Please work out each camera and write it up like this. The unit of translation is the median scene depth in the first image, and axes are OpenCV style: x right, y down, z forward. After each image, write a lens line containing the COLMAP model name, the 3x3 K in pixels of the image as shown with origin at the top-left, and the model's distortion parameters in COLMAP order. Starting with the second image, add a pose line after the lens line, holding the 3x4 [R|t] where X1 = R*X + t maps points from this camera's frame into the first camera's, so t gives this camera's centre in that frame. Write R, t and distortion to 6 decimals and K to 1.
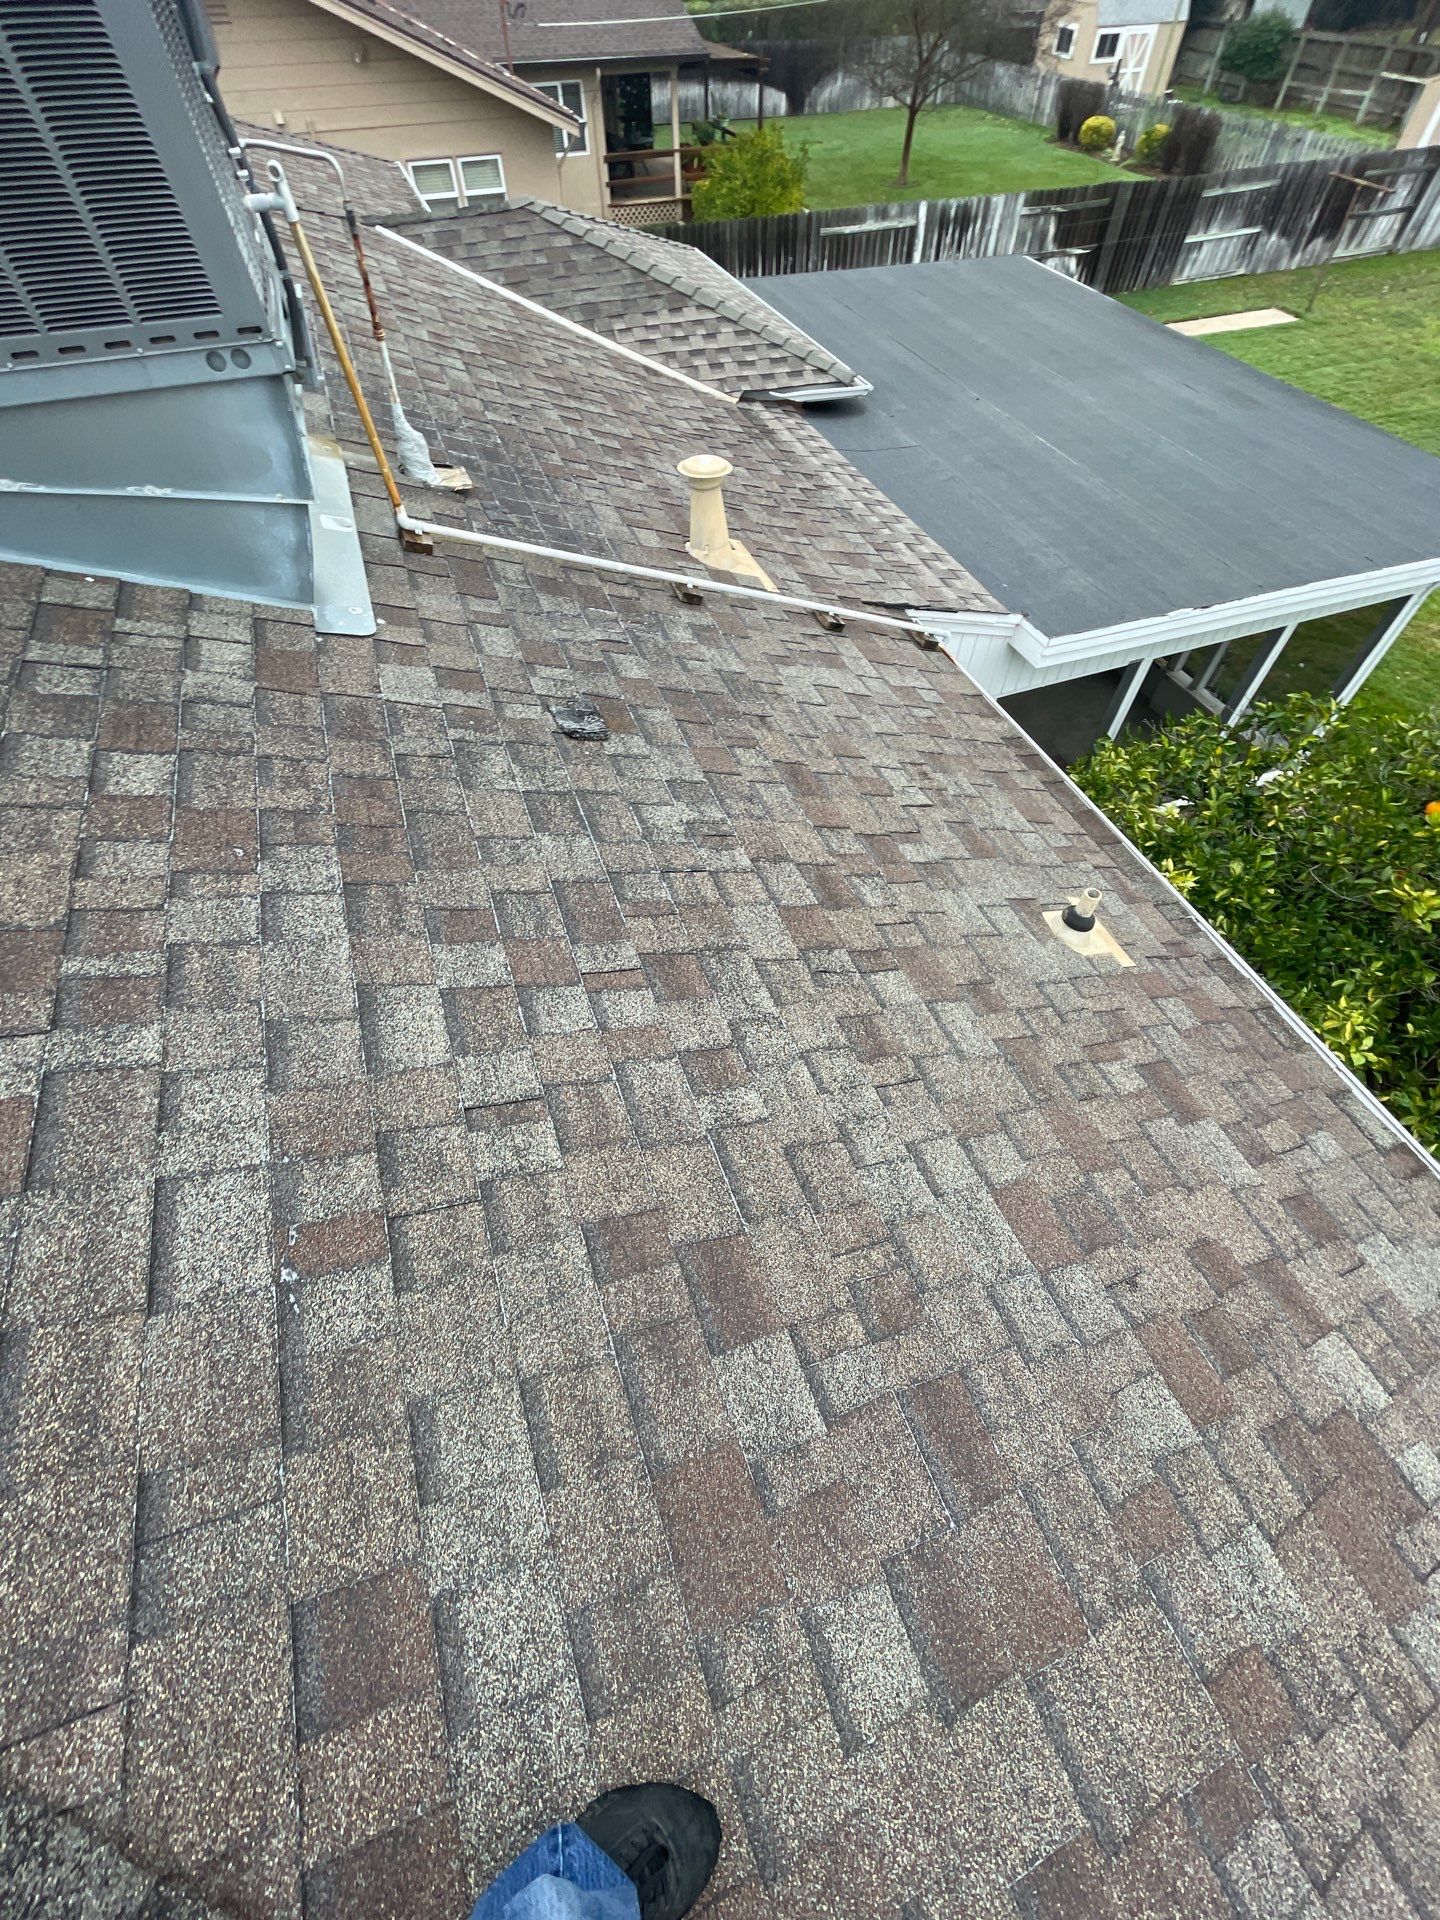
lens RADIAL K [[773.8, 0, 724.3], [0, 773.8, 960.0], [0, 0, 1]] dist [-0.004014, -0.000401]
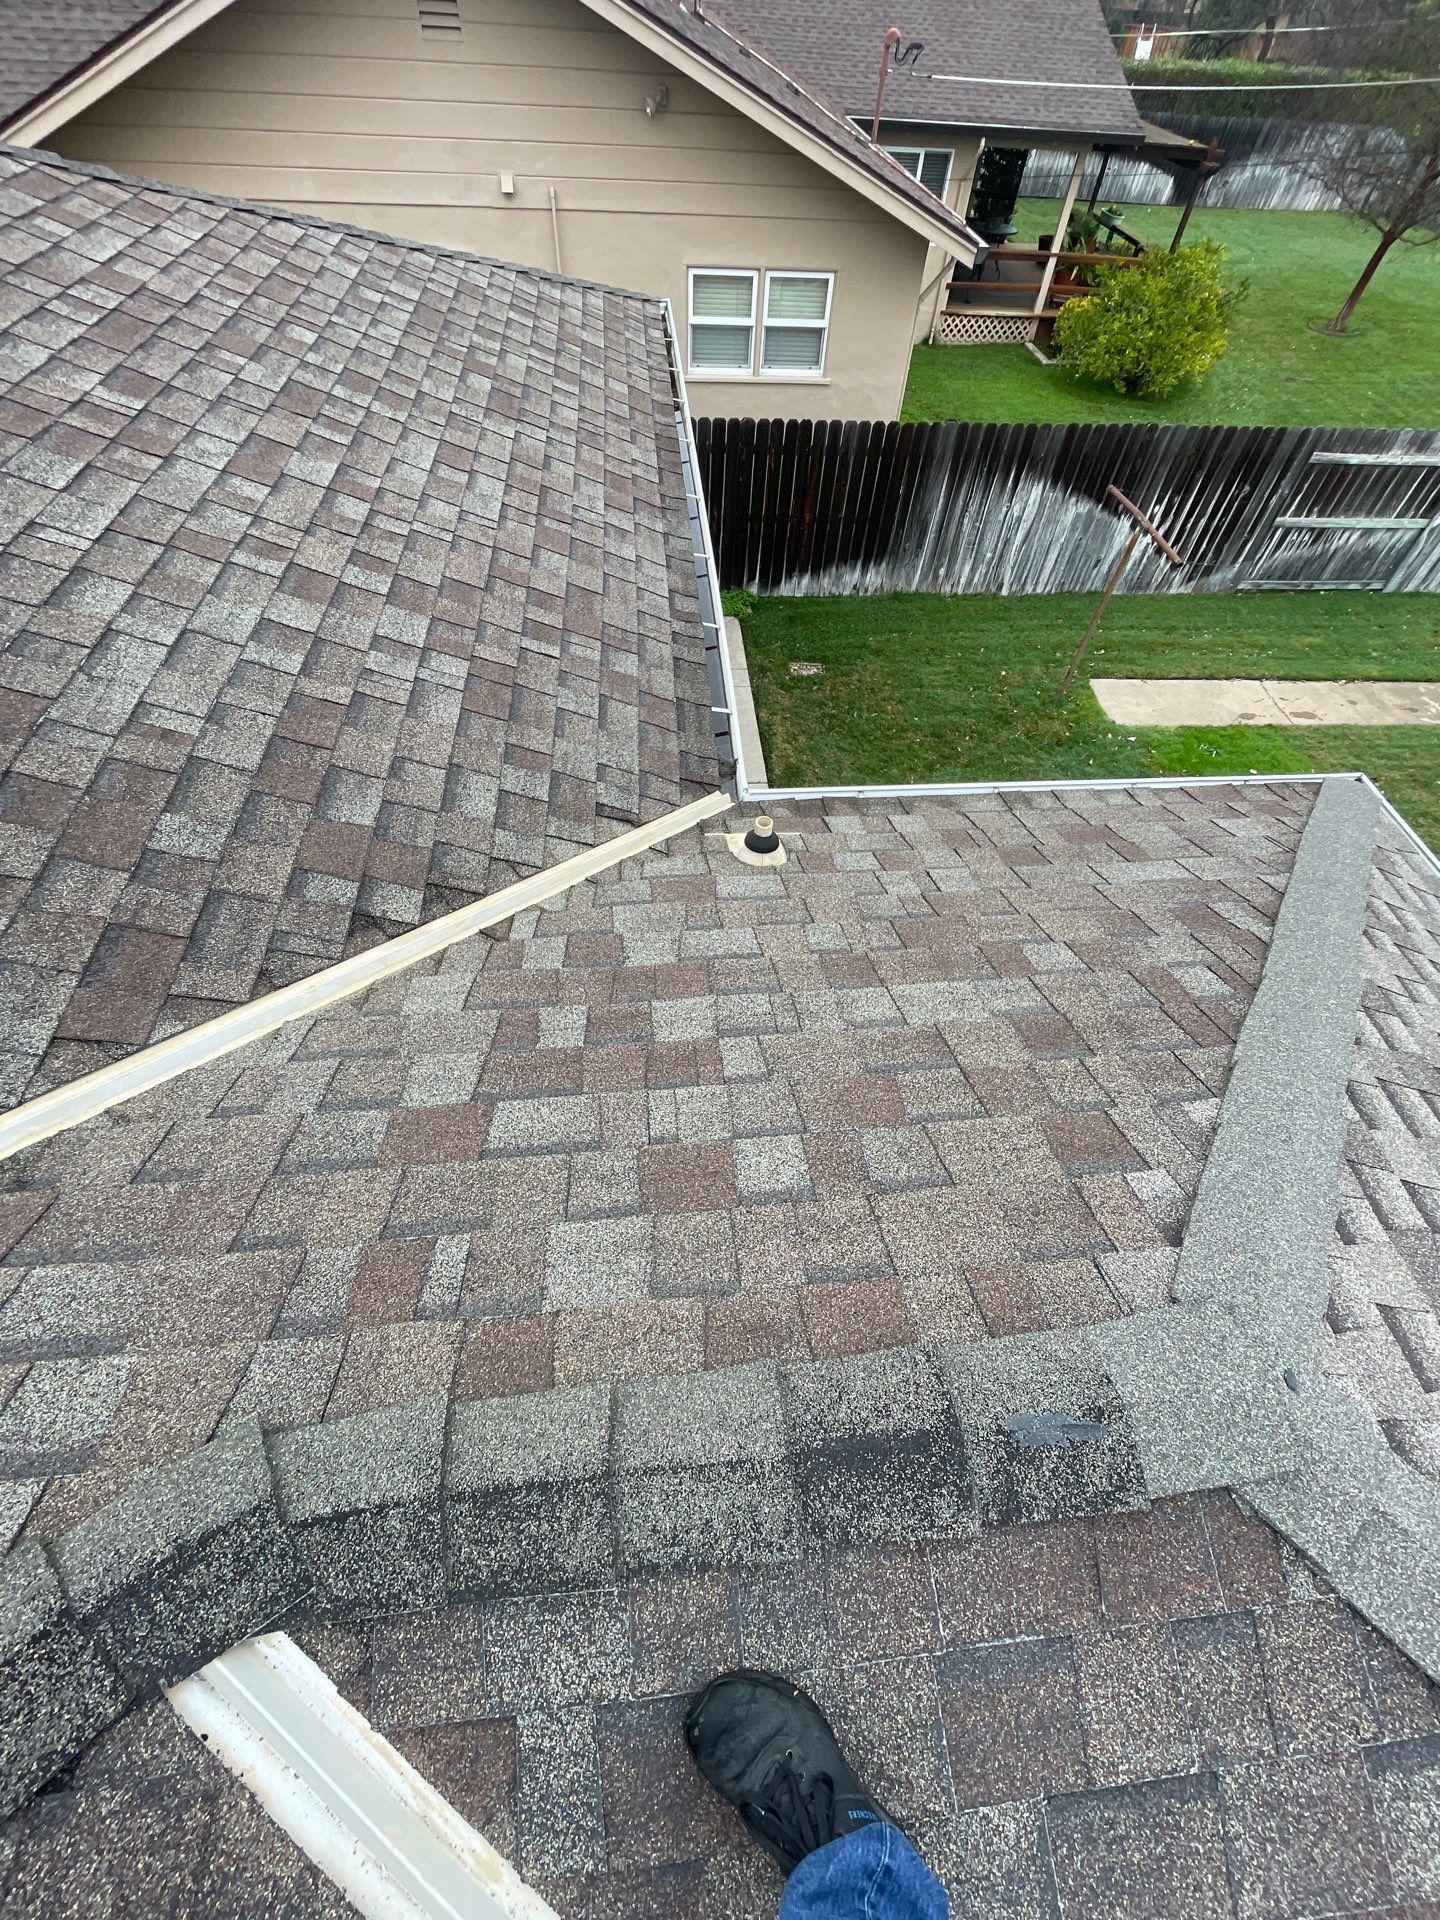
lens RADIAL K [[773.8, 0, 724.3], [0, 773.8, 960.0], [0, 0, 1]] dist [-0.004014, -0.000401]
pose [[0.961989, 0.245191, -0.120242, -0.715044], [-0.247096, 0.968991, -0.000957, -2.079563], [0.116278, 0.030632, 0.992744, 1.649705]]
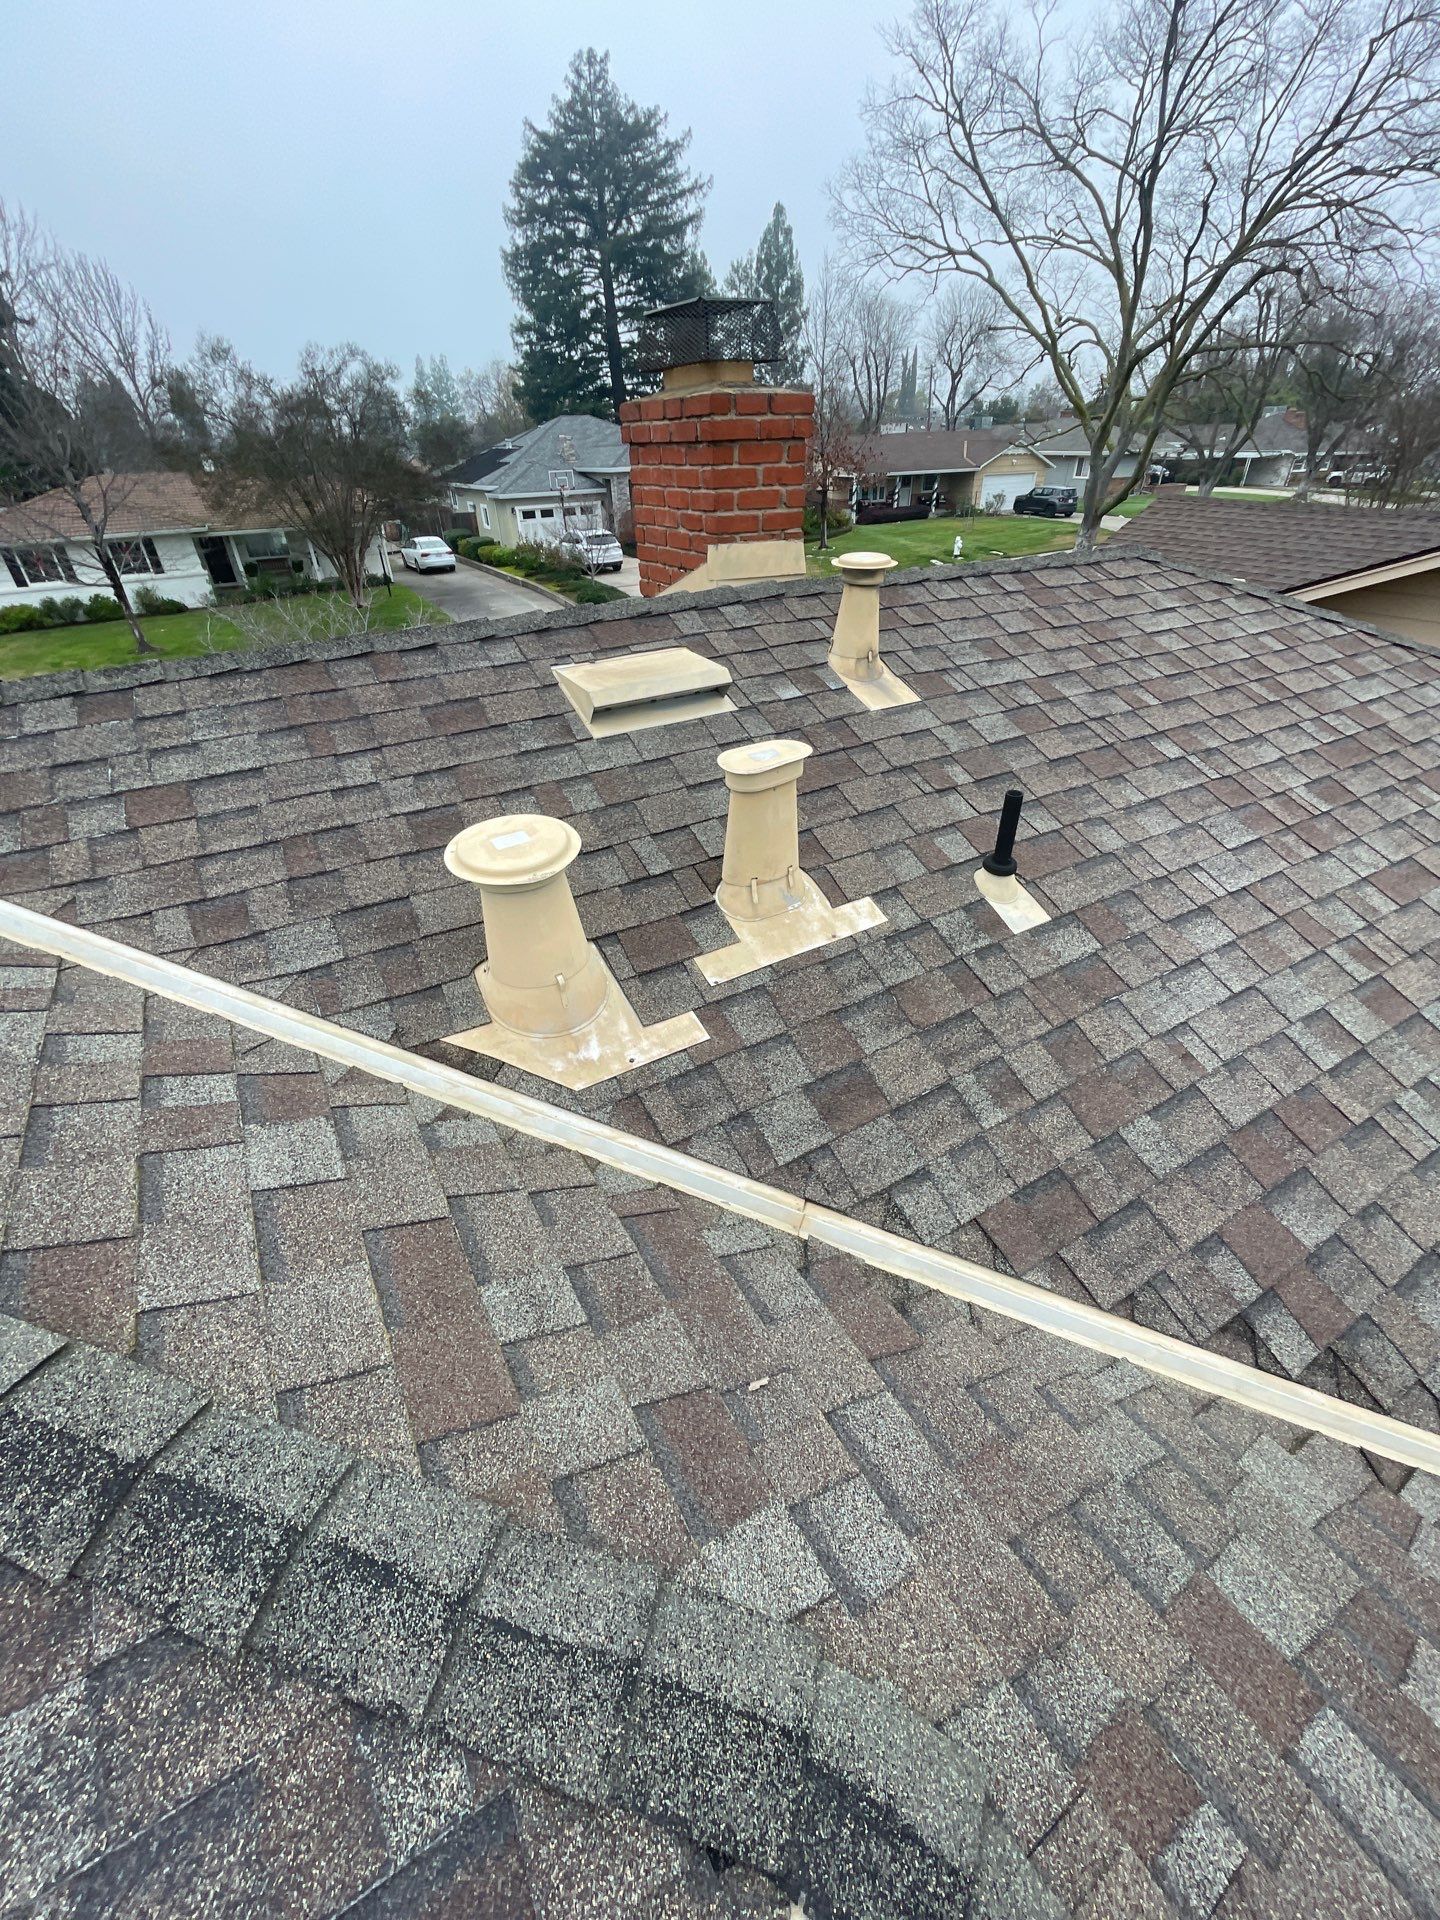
lens RADIAL K [[773.8, 0, 724.3], [0, 773.8, 960.0], [0, 0, 1]] dist [-0.004014, -0.000401]
pose [[0.180420, 0.549963, -0.815469, -0.835620], [-0.785202, 0.579849, 0.217334, -2.018911], [0.592374, 0.601096, 0.536448, 1.542299]]
